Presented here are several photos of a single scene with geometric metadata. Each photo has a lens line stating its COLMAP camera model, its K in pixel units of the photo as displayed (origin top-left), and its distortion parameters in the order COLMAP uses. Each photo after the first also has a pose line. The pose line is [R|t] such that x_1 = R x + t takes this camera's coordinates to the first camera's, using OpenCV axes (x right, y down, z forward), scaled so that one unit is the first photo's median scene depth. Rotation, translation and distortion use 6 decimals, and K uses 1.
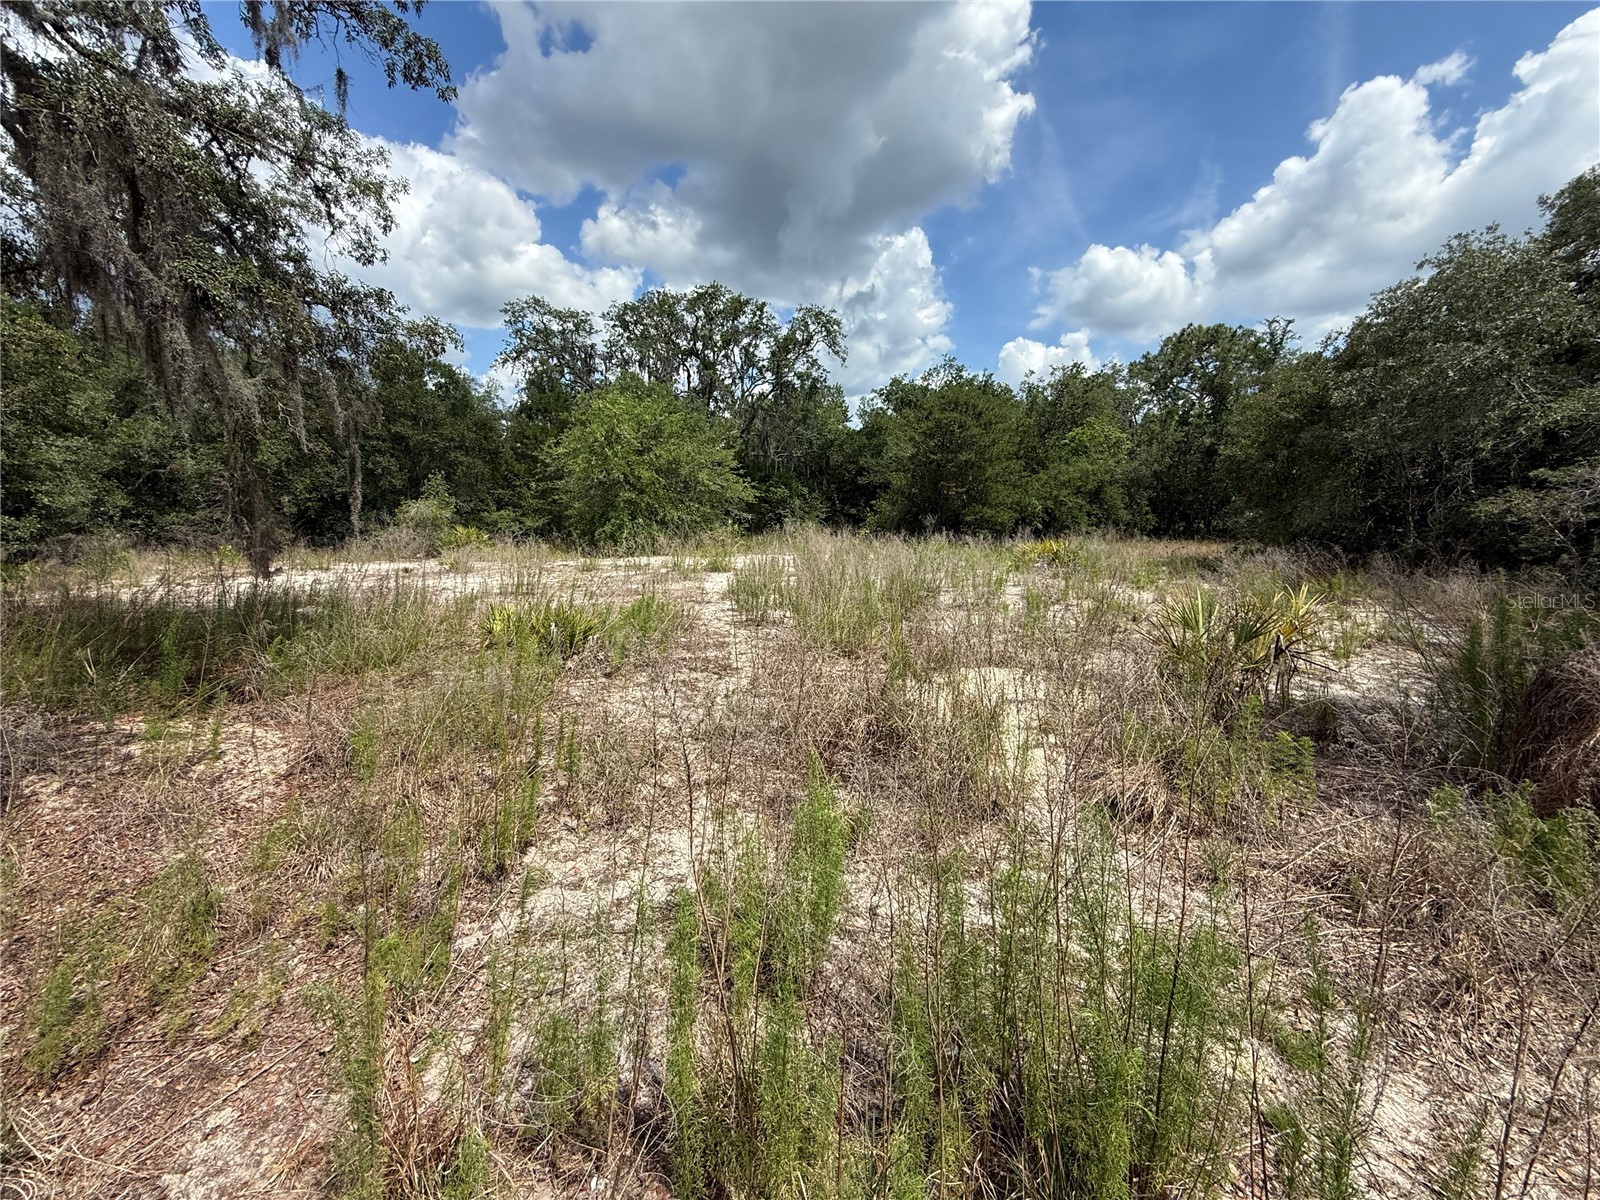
lens RADIAL K [[643.9, 0, 797.1], [0, 643.9, 601.0], [0, 0, 1]] dist [-0.000121, 0.000054]
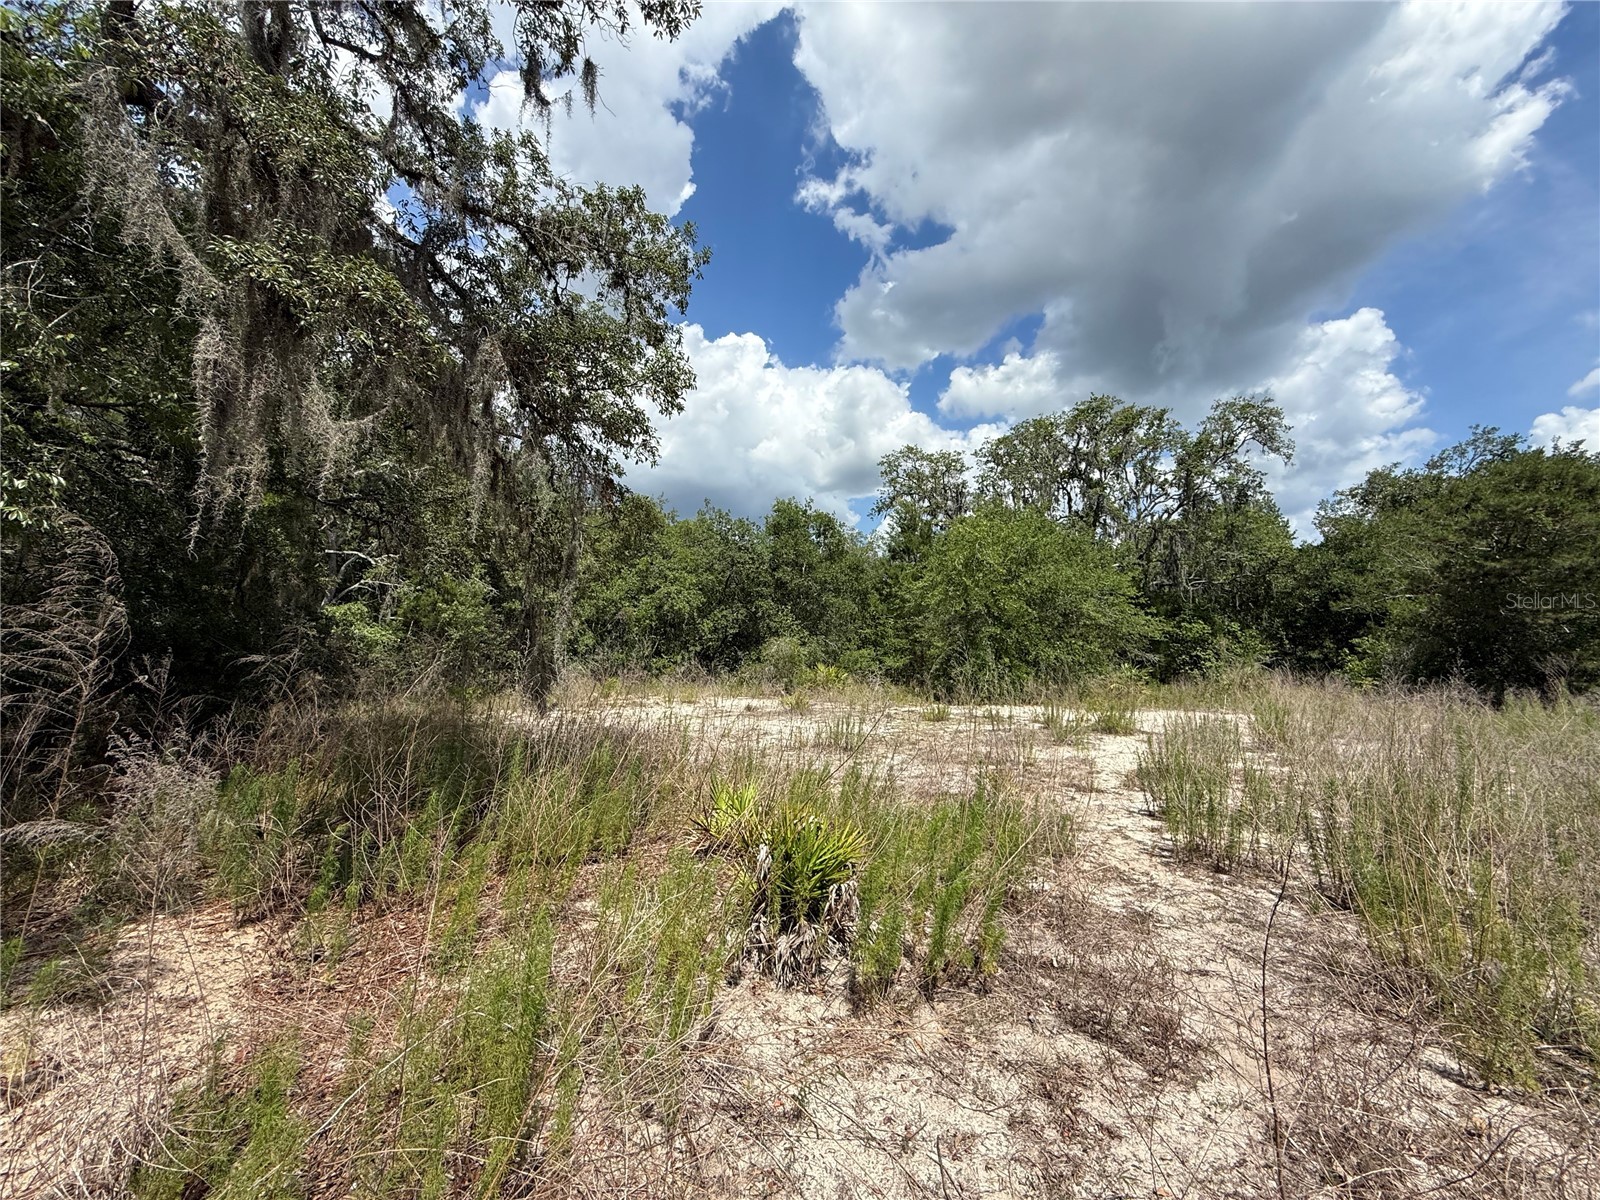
lens RADIAL K [[641.0, 0, 791.7], [0, 641.0, 600.3], [0, 0, 1]] dist [0.000202, 0.000480]
pose [[0.838610, -0.041125, -0.543177, -0.015816], [-0.081334, 0.976516, -0.199505, -0.009139], [0.538625, 0.211485, 0.815571, 0.105380]]
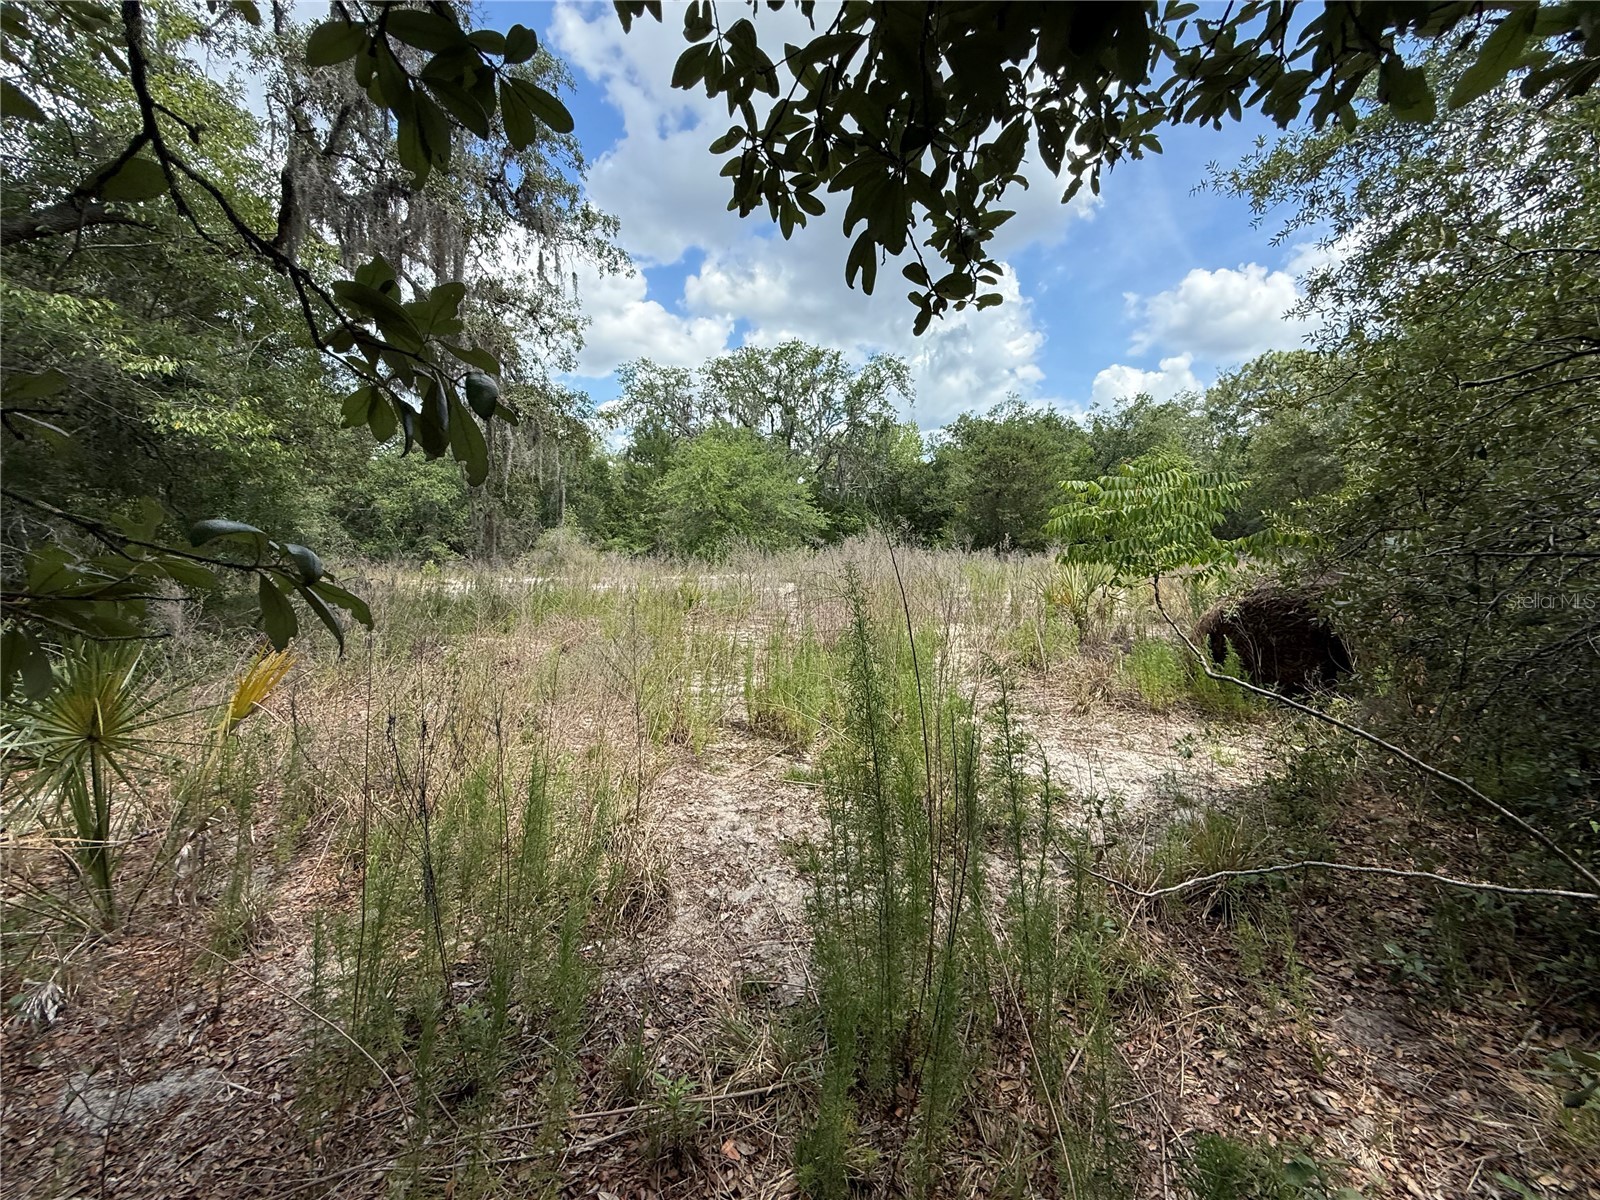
lens RADIAL K [[641.0, 0, 791.7], [0, 641.0, 600.3], [0, 0, 1]] dist [0.000202, 0.000480]
pose [[0.990743, 0.004704, -0.135670, 0.019964], [-0.011680, 0.998647, -0.050669, 0.023216], [0.135248, 0.051785, 0.989458, -0.093081]]
